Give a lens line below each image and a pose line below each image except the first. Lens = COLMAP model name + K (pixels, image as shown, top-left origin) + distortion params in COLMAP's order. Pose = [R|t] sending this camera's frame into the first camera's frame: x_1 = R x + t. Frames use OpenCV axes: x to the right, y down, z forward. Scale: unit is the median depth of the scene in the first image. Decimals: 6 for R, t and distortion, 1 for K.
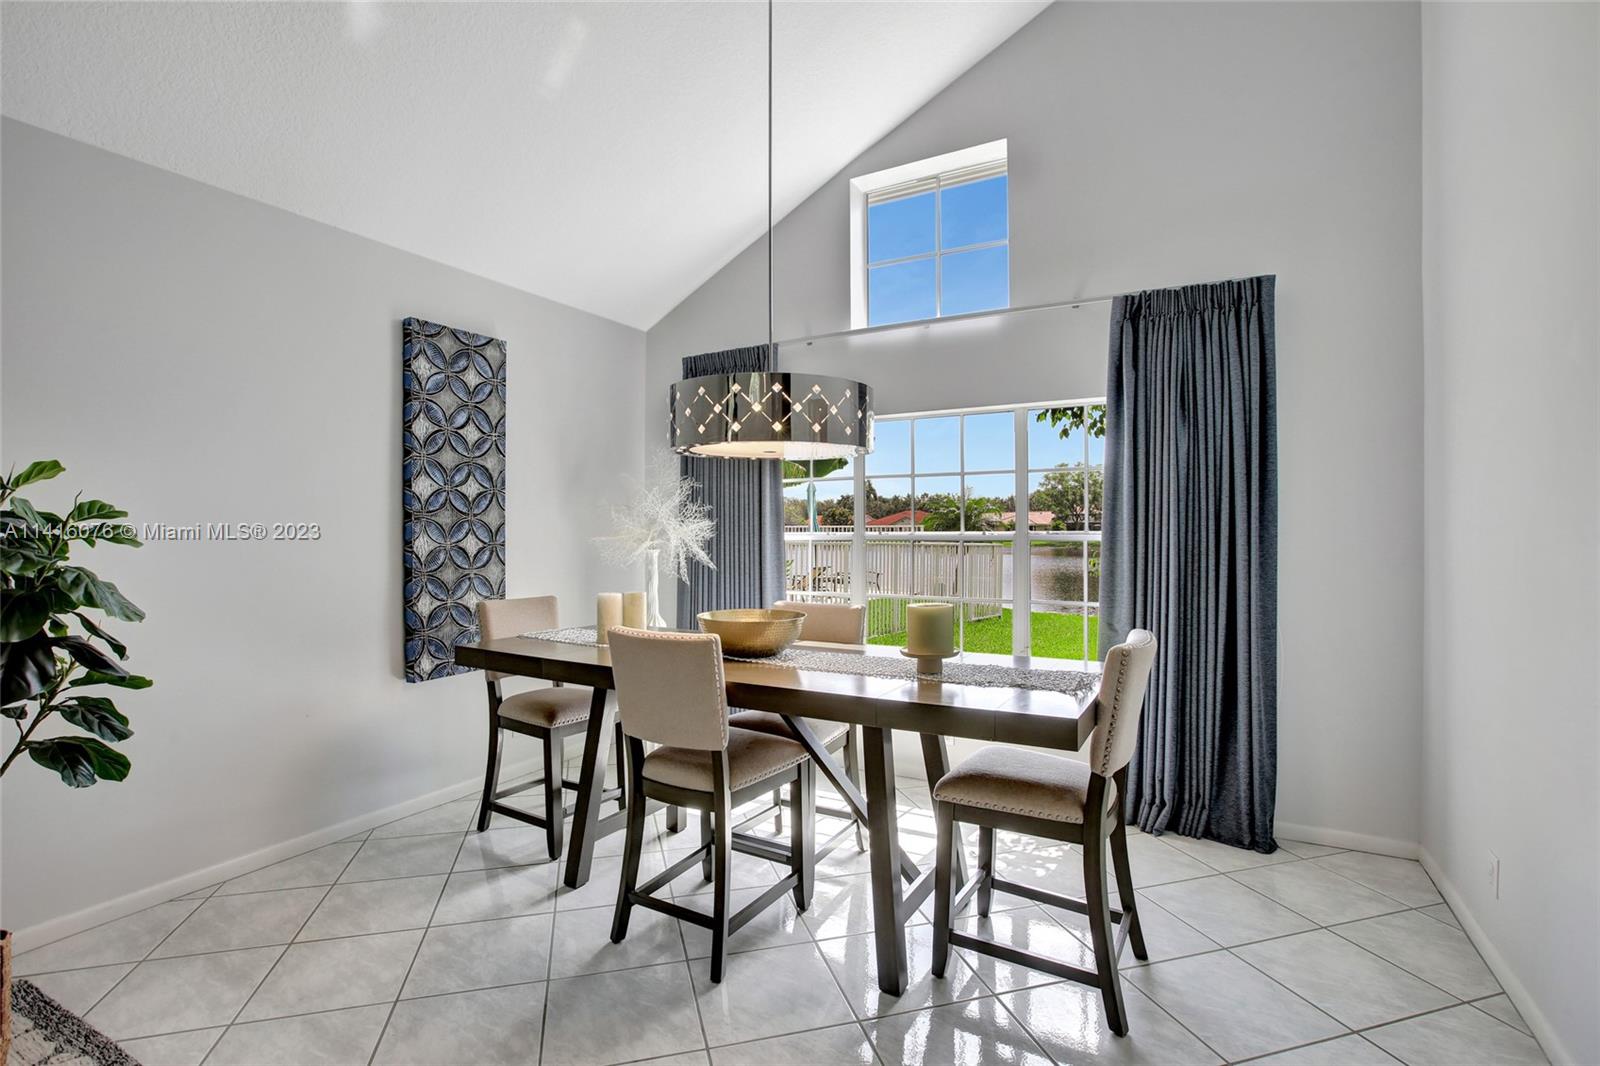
lens RADIAL K [[745.2, 0, 804.4], [0, 745.2, 539.1], [0, 0, 1]] dist [-0.052227, 0.019097]
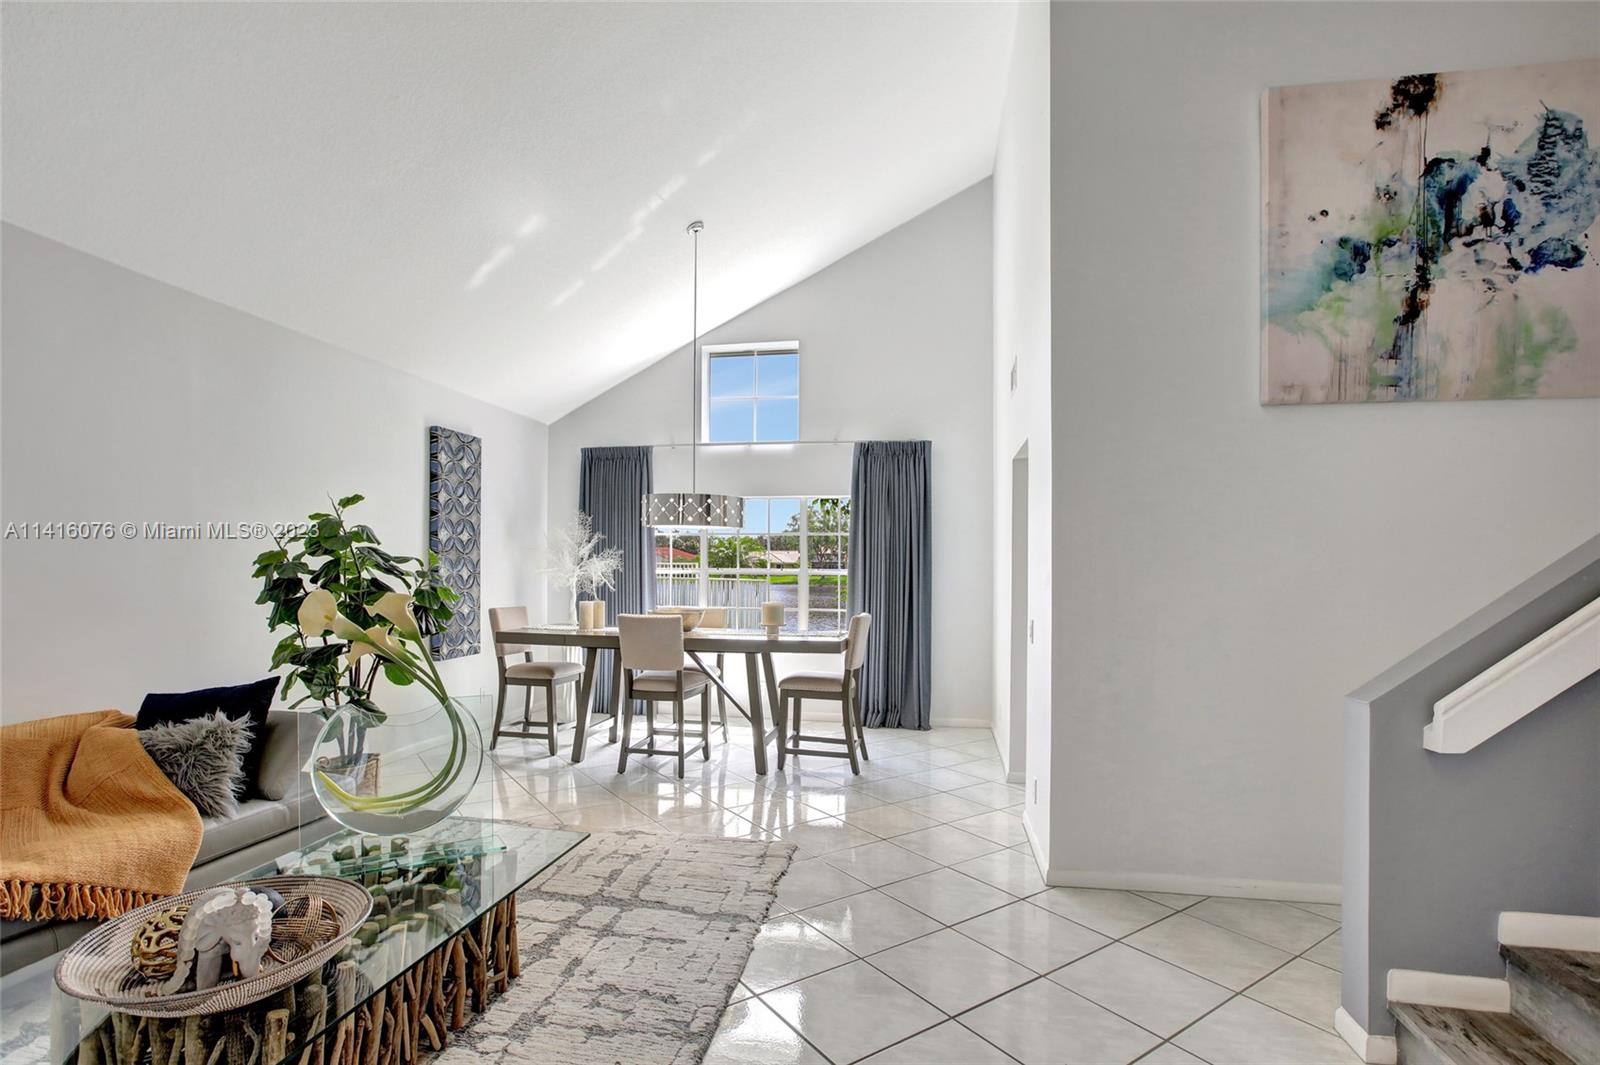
lens RADIAL K [[748.2, 0, 805.8], [0, 748.2, 583.4], [0, 0, 1]] dist [-0.036409, 0.011164]
pose [[0.944328, 0.004557, 0.328975, -0.311395], [-0.007238, 0.999950, 0.006926, 0.013518], [-0.328927, -0.008921, 0.944313, -0.732126]]
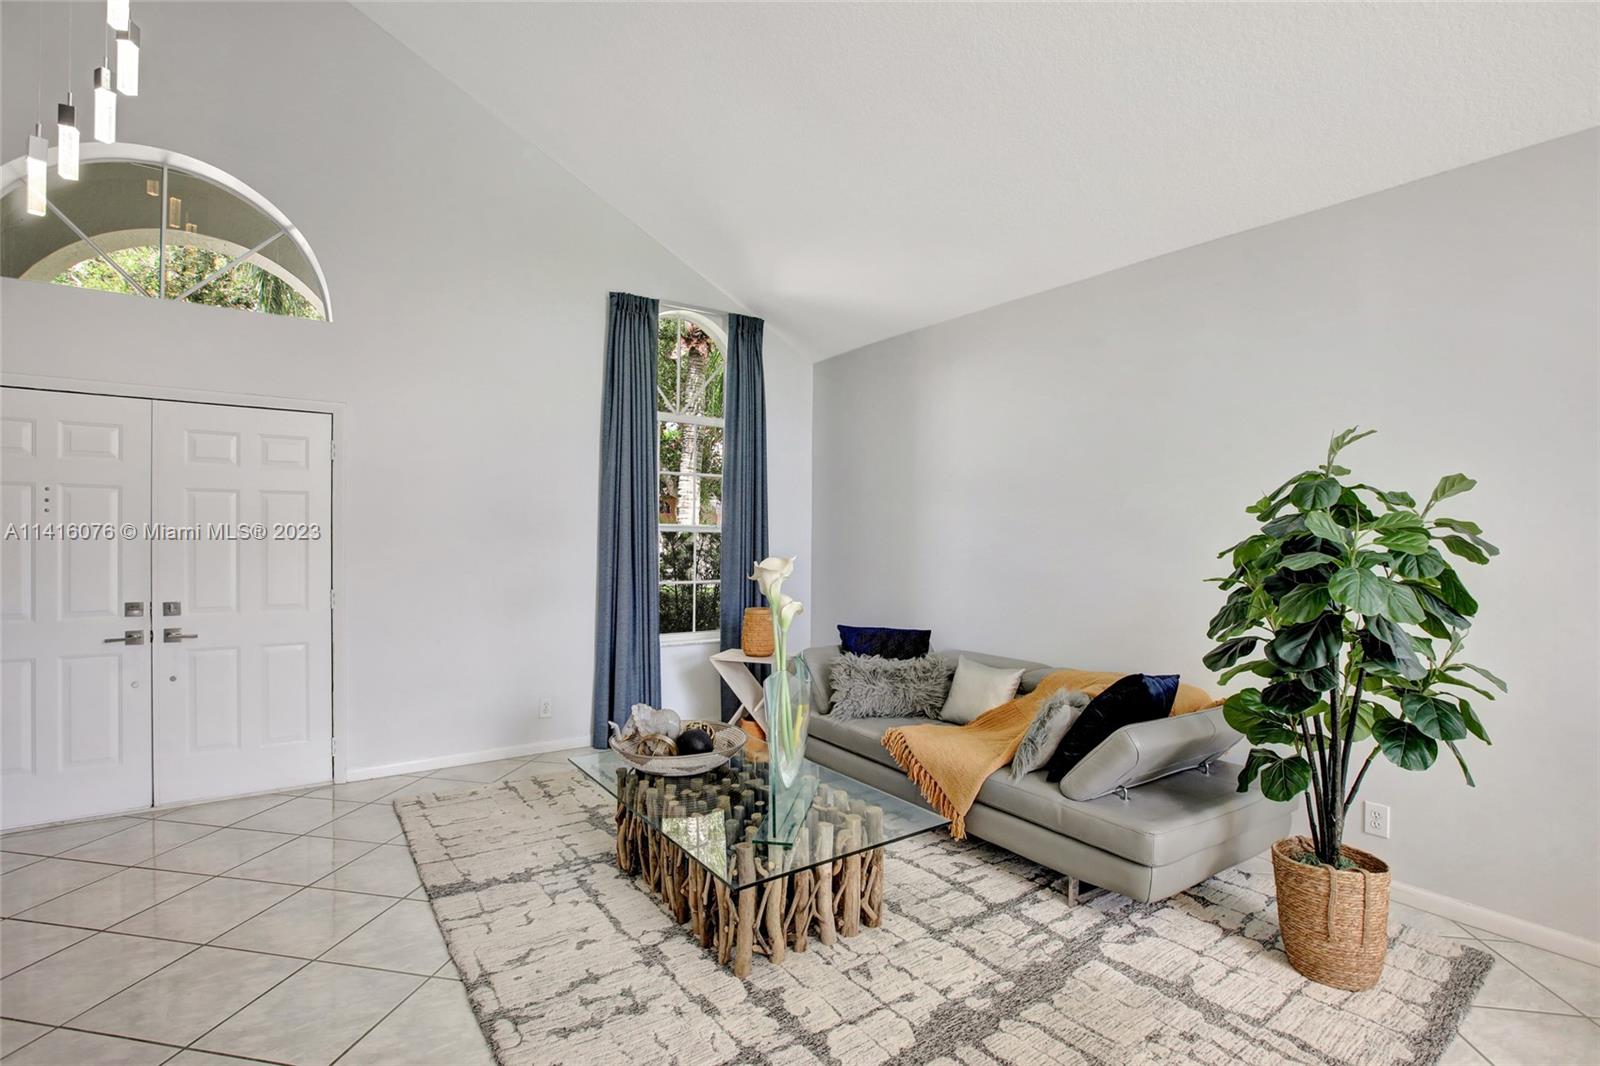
lens RADIAL K [[745.2, 0, 804.4], [0, 745.2, 539.1], [0, 0, 1]] dist [-0.052227, 0.019097]
pose [[-0.435683, 0.004673, -0.900088, 0.203702], [-0.016220, 0.999783, 0.013041, -0.005065], [0.899954, 0.020282, -0.435513, 0.309677]]
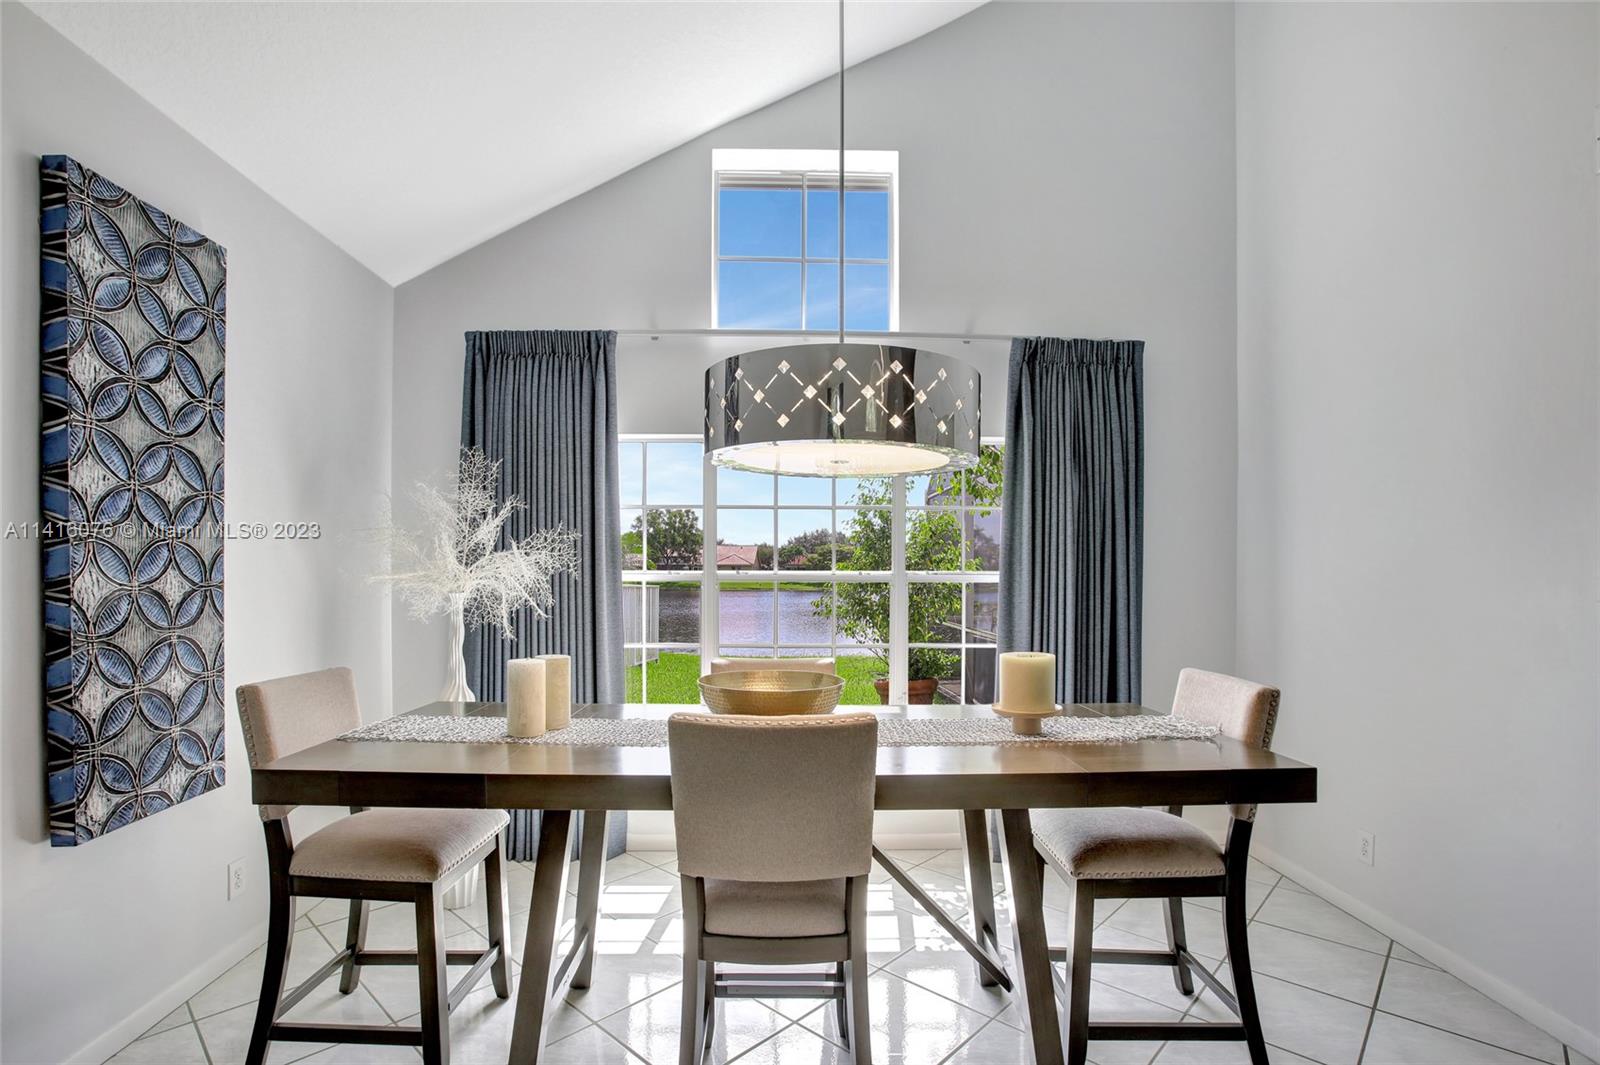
lens RADIAL K [[748.2, 0, 805.8], [0, 748.2, 583.4], [0, 0, 1]] dist [-0.036409, 0.011164]
pose [[0.857970, -0.000546, 0.513699, -0.343499], [-0.001558, 0.999992, 0.003664, 0.002601], [-0.513697, -0.003944, 0.857962, 0.271568]]
